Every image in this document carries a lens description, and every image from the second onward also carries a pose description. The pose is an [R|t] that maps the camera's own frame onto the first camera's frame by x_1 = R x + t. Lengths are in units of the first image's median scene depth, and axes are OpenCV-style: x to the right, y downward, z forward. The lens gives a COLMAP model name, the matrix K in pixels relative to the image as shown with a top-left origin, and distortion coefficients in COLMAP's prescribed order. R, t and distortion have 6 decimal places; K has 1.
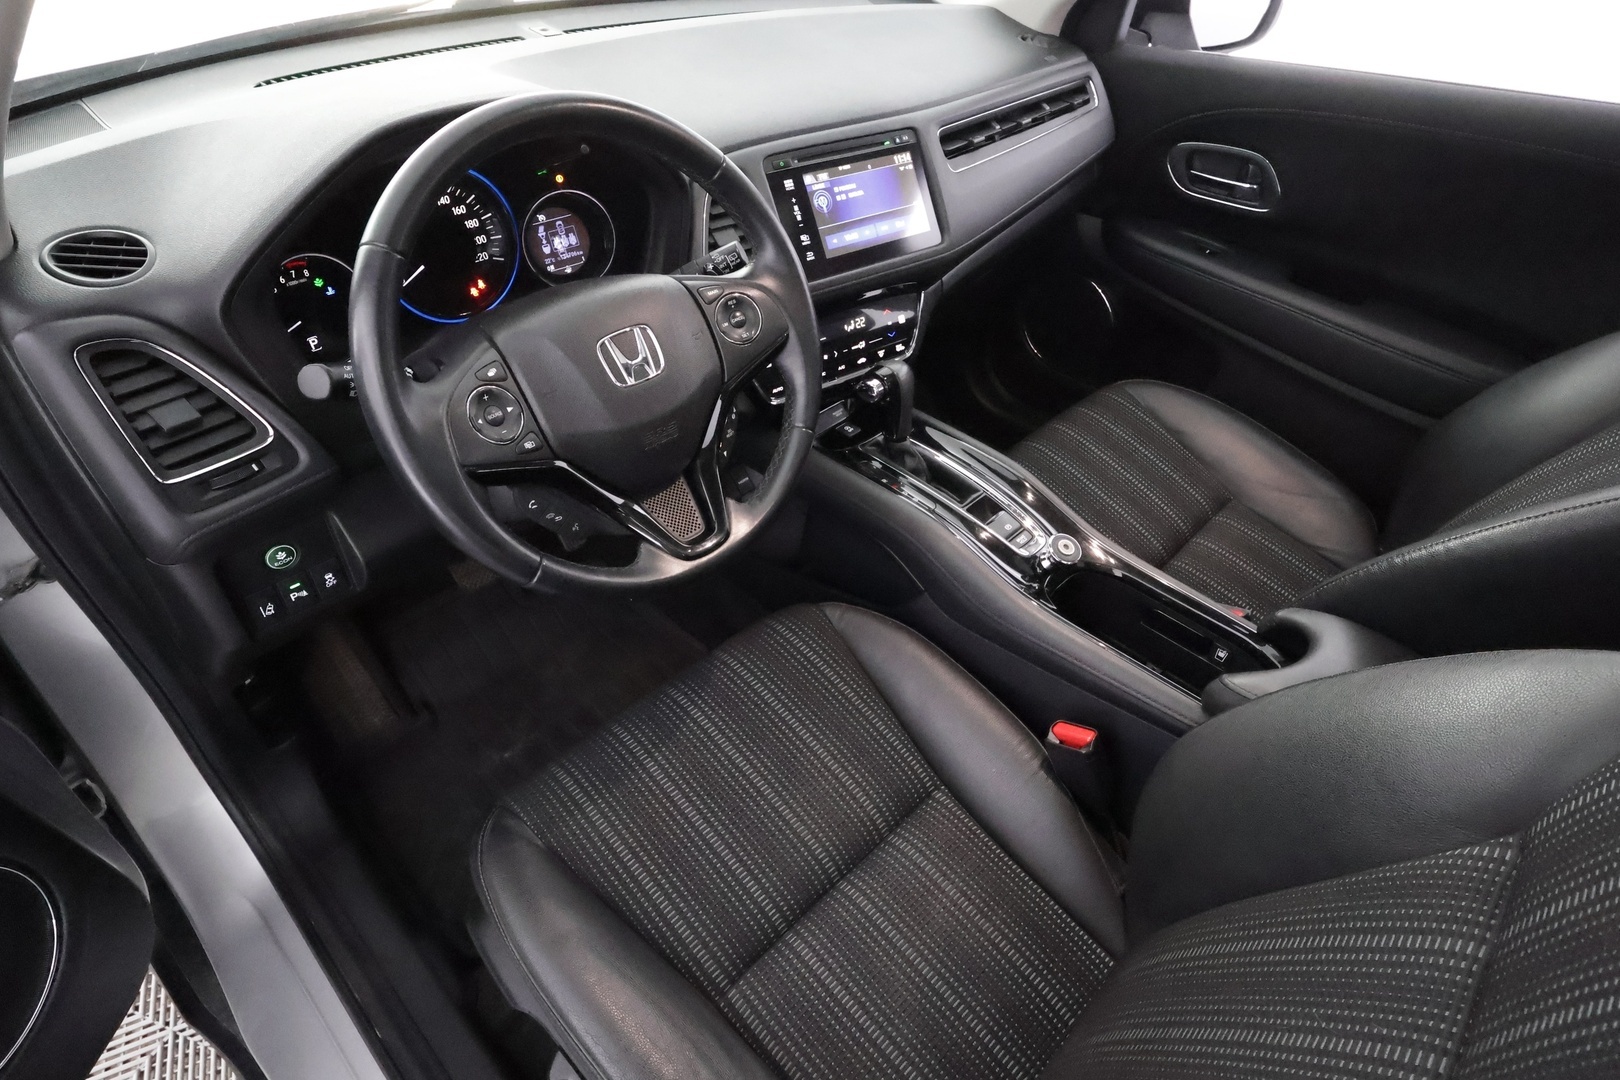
lens RADIAL K [[861.8, 0, 823.0], [0, 861.8, 536.0], [0, 0, 1]] dist [-0.005893, -0.001155]
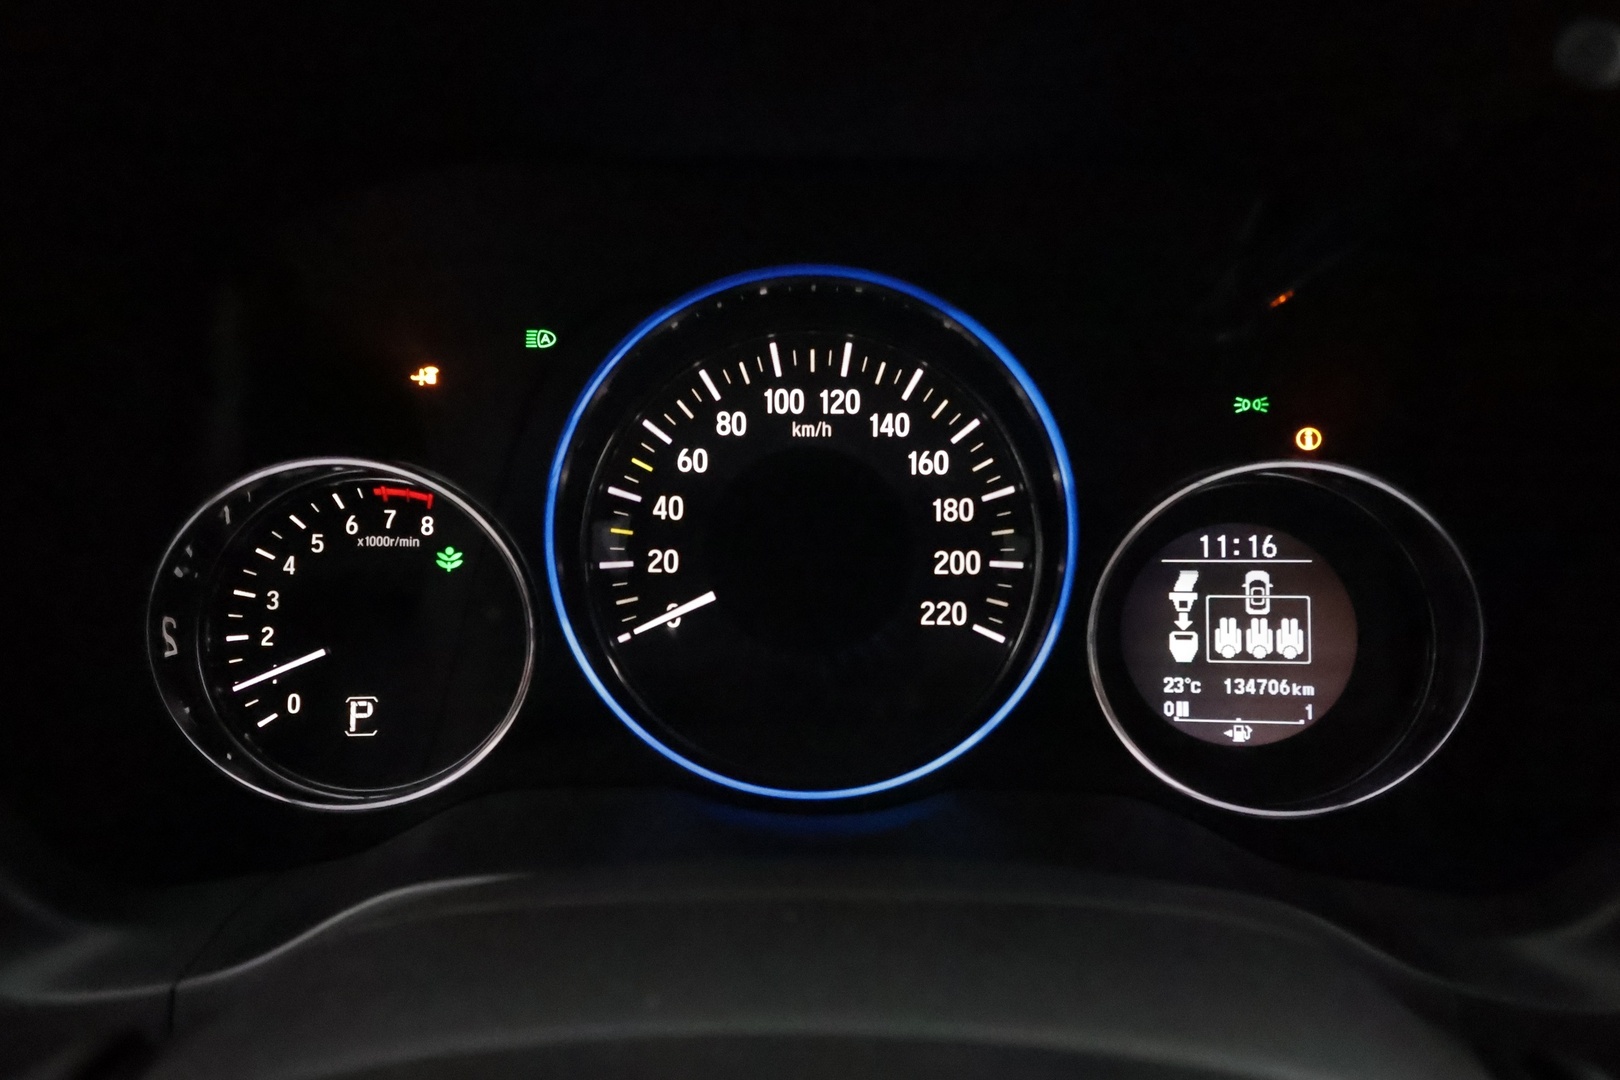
lens RADIAL K [[861.8, 0, 820.2], [0, 861.8, 544.6], [0, 0, 1]] dist [-0.005893, -0.001155]
pose [[0.680719, 0.167669, -0.713098, -0.203320], [-0.446154, 0.866973, -0.222046, -0.244273], [0.581007, 0.469302, 0.664971, 0.720502]]
